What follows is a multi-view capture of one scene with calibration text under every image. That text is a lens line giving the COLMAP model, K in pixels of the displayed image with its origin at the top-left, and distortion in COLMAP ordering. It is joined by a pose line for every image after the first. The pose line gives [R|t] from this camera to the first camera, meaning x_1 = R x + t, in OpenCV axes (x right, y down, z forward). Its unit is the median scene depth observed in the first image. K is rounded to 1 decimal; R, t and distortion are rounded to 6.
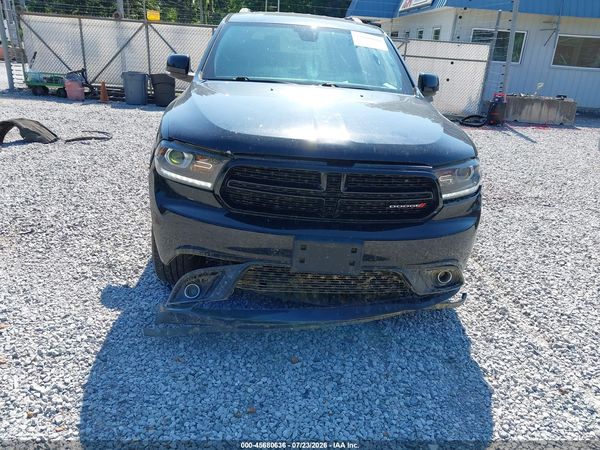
lens RADIAL K [[464.1, 0, 309.8], [0, 464.1, 233.9], [0, 0, 1]] dist [0.008385, -0.009696]
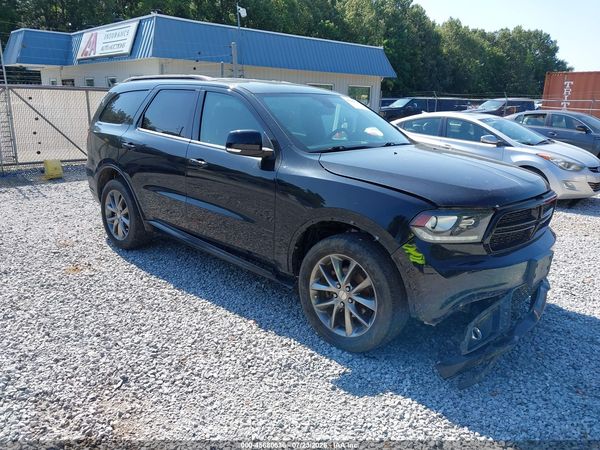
lens RADIAL K [[457.9, 0, 310.0], [0, 457.9, 223.0], [0, 0, 1]] dist [0.014633, -0.003751]
pose [[0.751578, -0.220171, 0.621816, -0.907799], [0.279942, 0.960016, 0.001559, -0.190152], [-0.597296, 0.172901, 0.783162, 0.243350]]
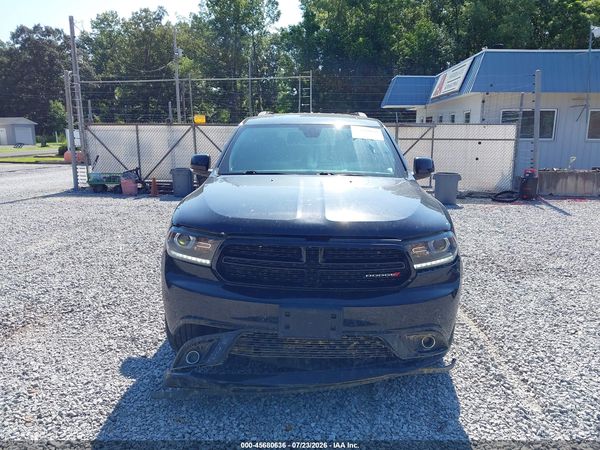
lens RADIAL K [[464.1, 0, 309.8], [0, 464.1, 233.9], [0, 0, 1]] dist [0.008385, -0.009696]
pose [[0.994395, -0.039014, -0.098264, 0.112517], [0.021229, 0.984175, -0.175923, 0.025801], [0.103573, 0.172851, 0.979487, -0.092937]]
